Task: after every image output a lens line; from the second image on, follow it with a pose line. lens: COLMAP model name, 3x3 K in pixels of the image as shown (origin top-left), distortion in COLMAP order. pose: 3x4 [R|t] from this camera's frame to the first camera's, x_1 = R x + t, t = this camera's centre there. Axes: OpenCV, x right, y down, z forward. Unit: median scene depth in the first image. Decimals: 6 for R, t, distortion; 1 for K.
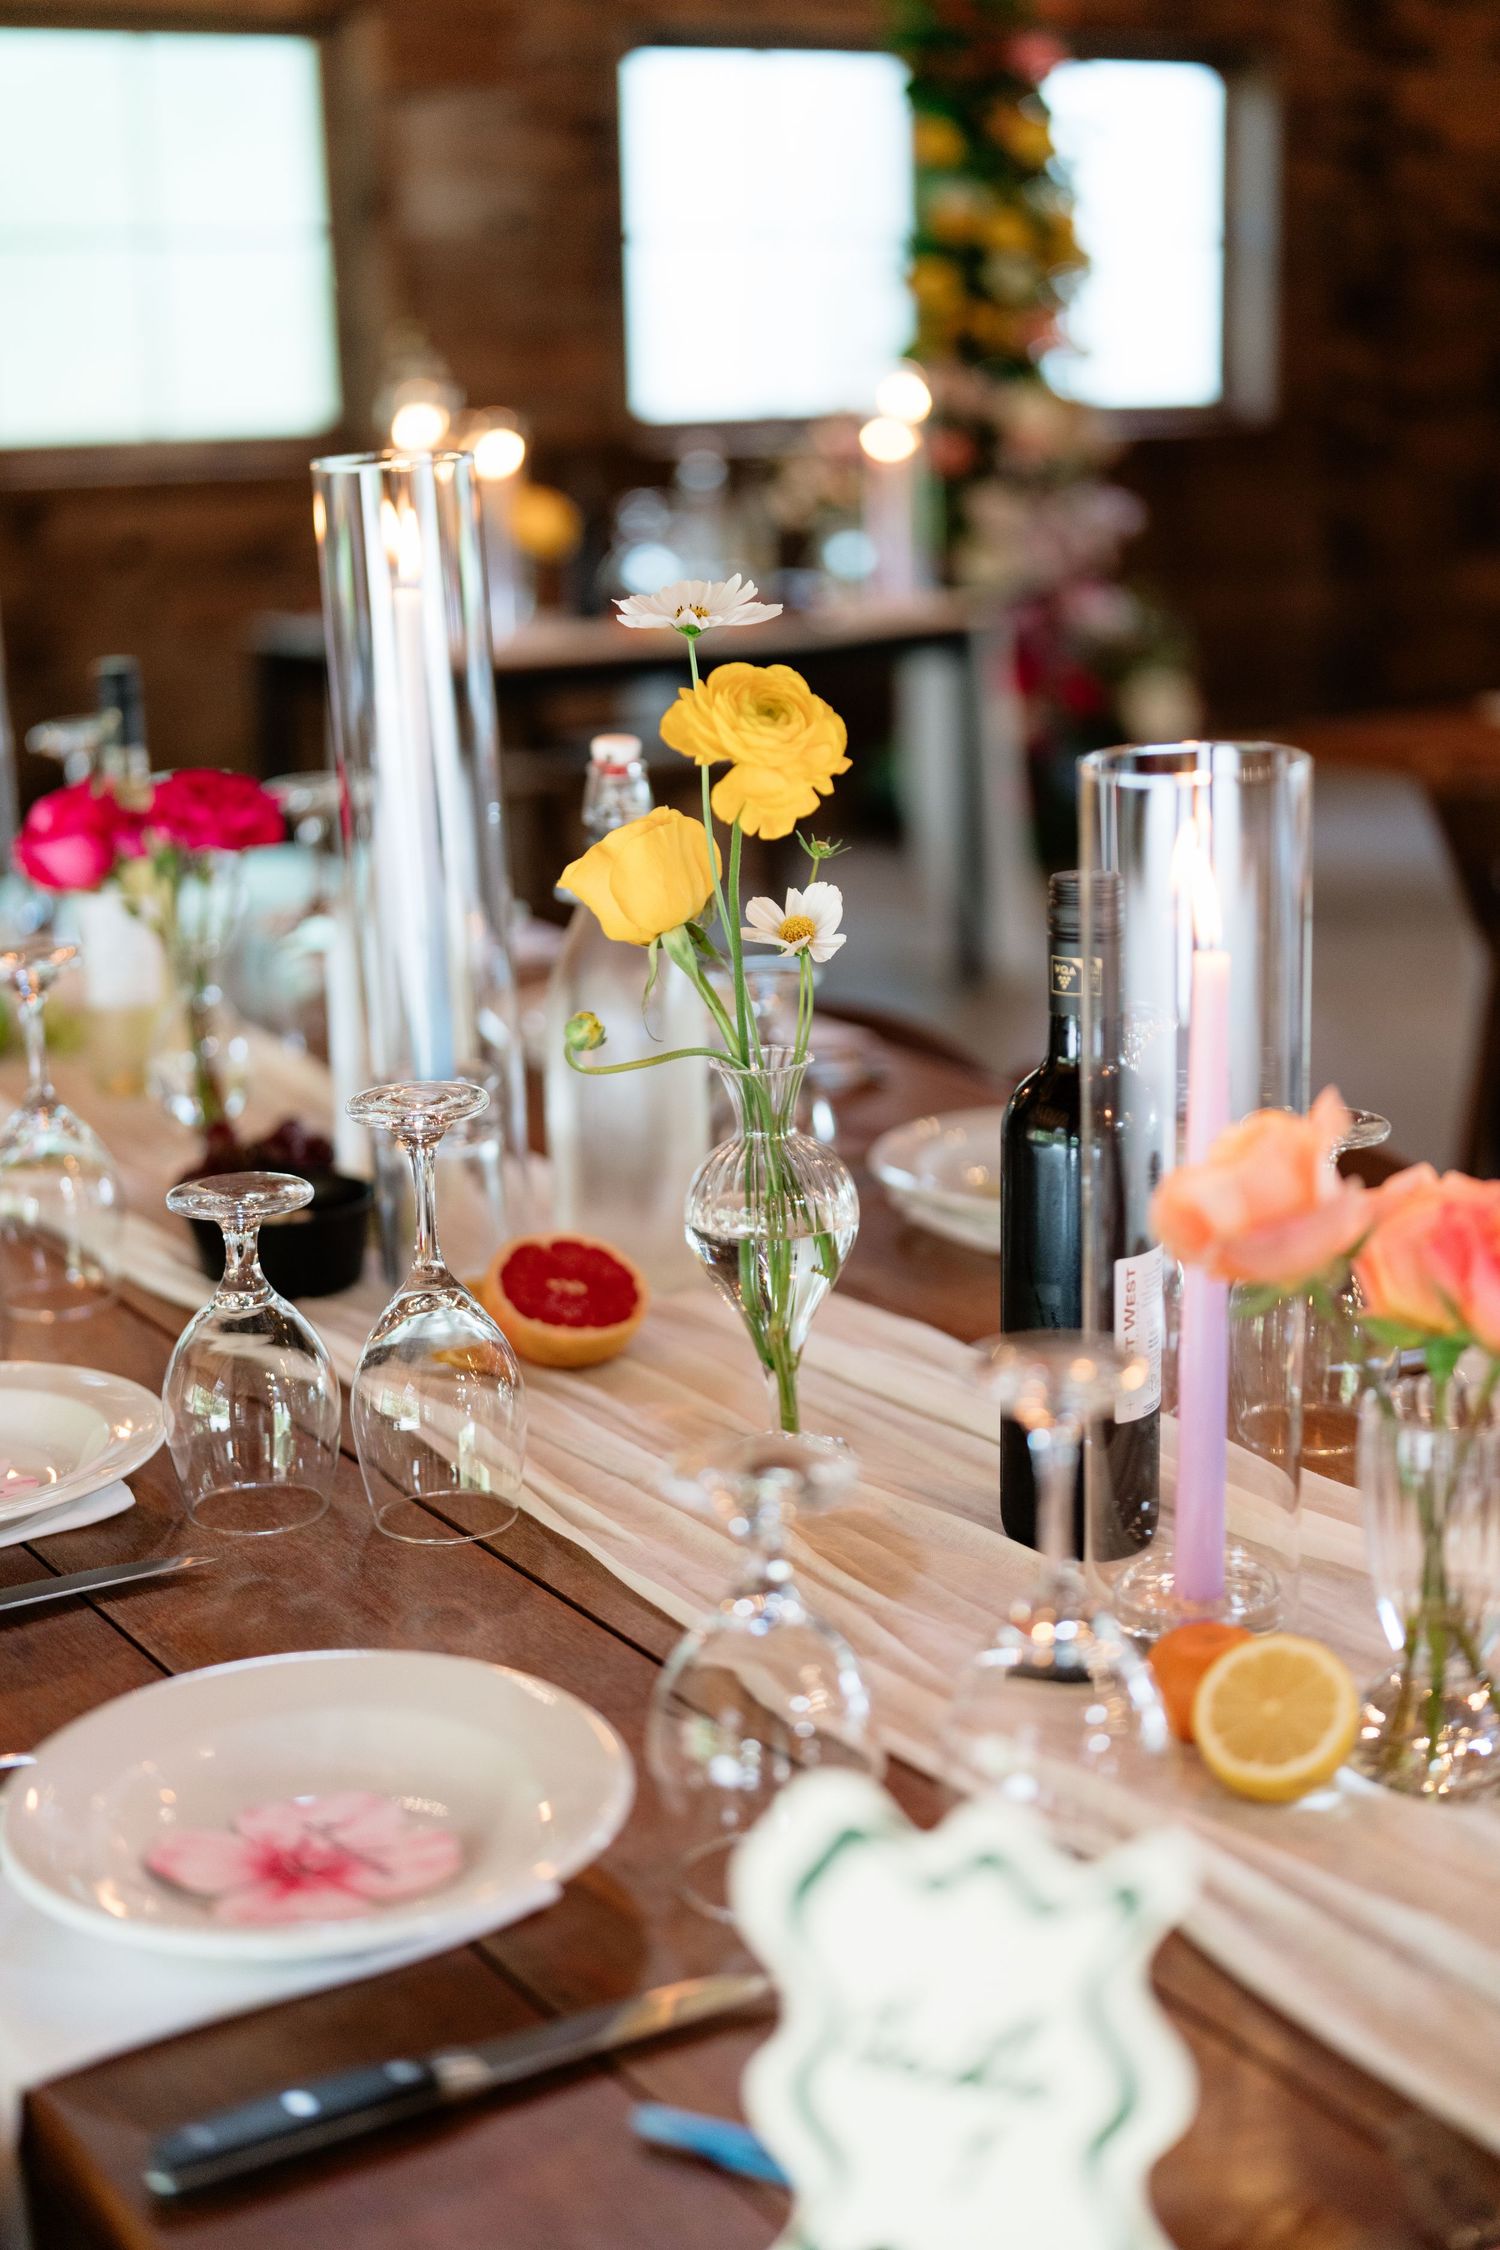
lens RADIAL K [[3064.5, 0, 750.0], [0, 3064.5, 1125.0], [0, 0, 1]] dist [-0.020867, 0.519173]
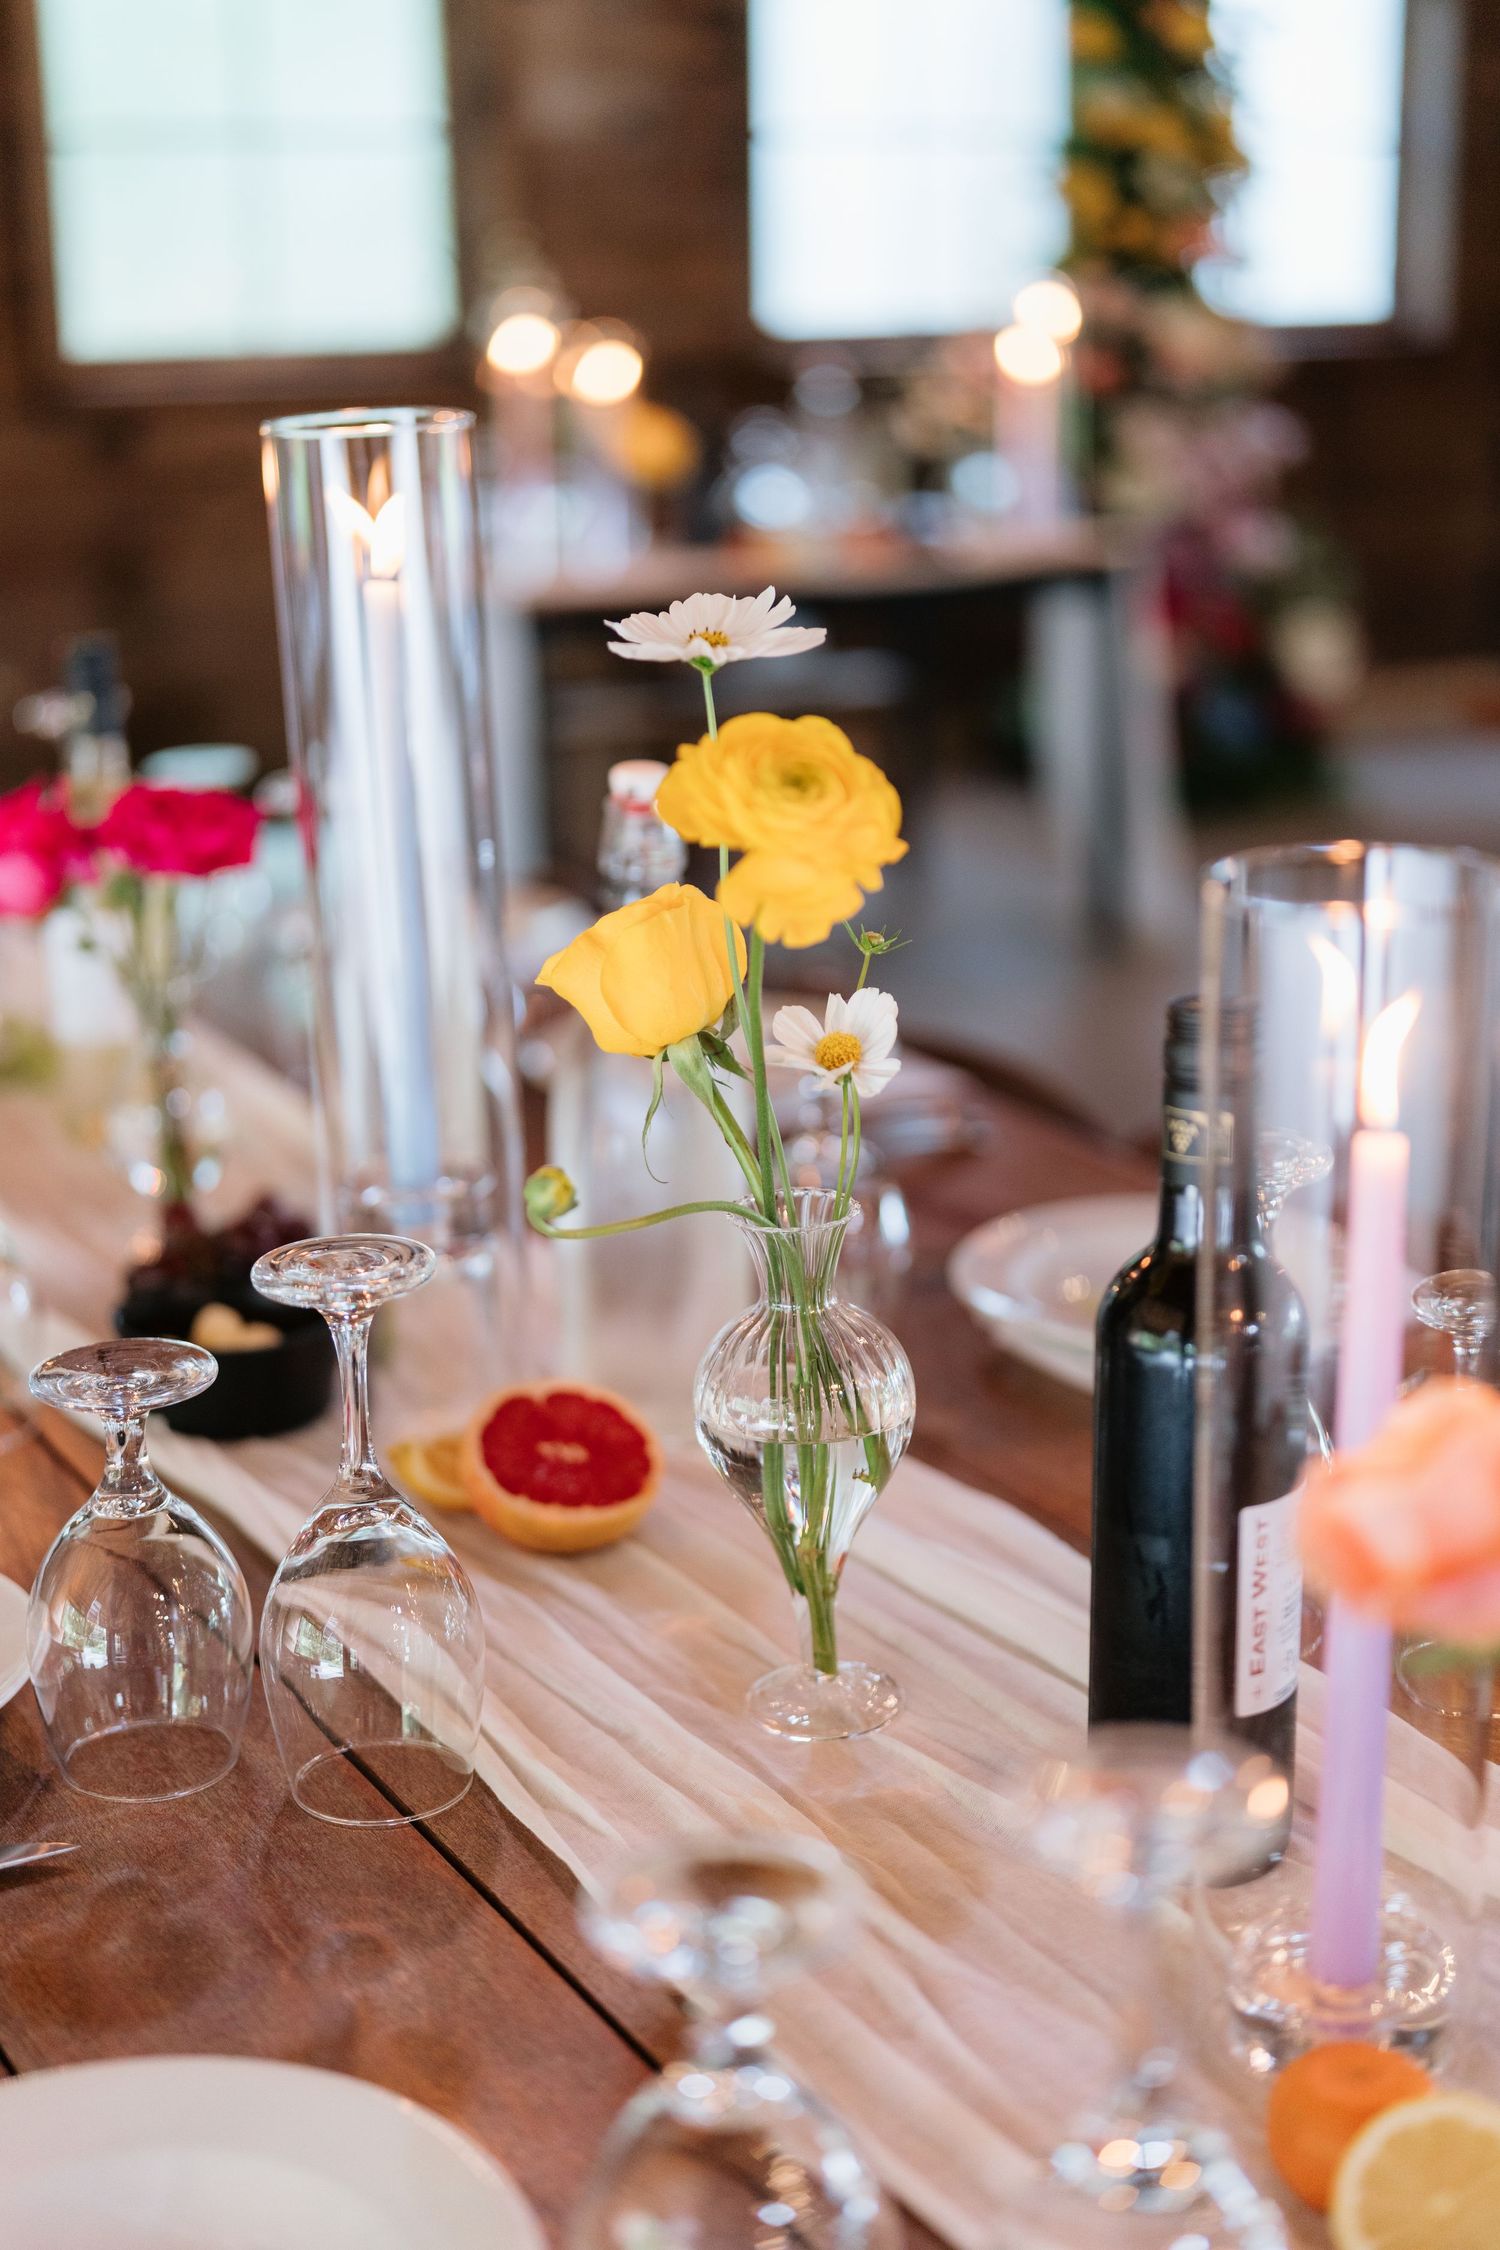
lens RADIAL K [[3063.5, 0, 750.0], [0, 3063.5, 1125.0], [0, 0, 1]] dist [0.036726, 0.017211]
pose [[0.998762, 0.019000, -0.045966, 0.027347], [-0.017601, 0.999375, 0.030652, -0.064353], [0.046520, -0.029805, 0.998473, 0.212361]]
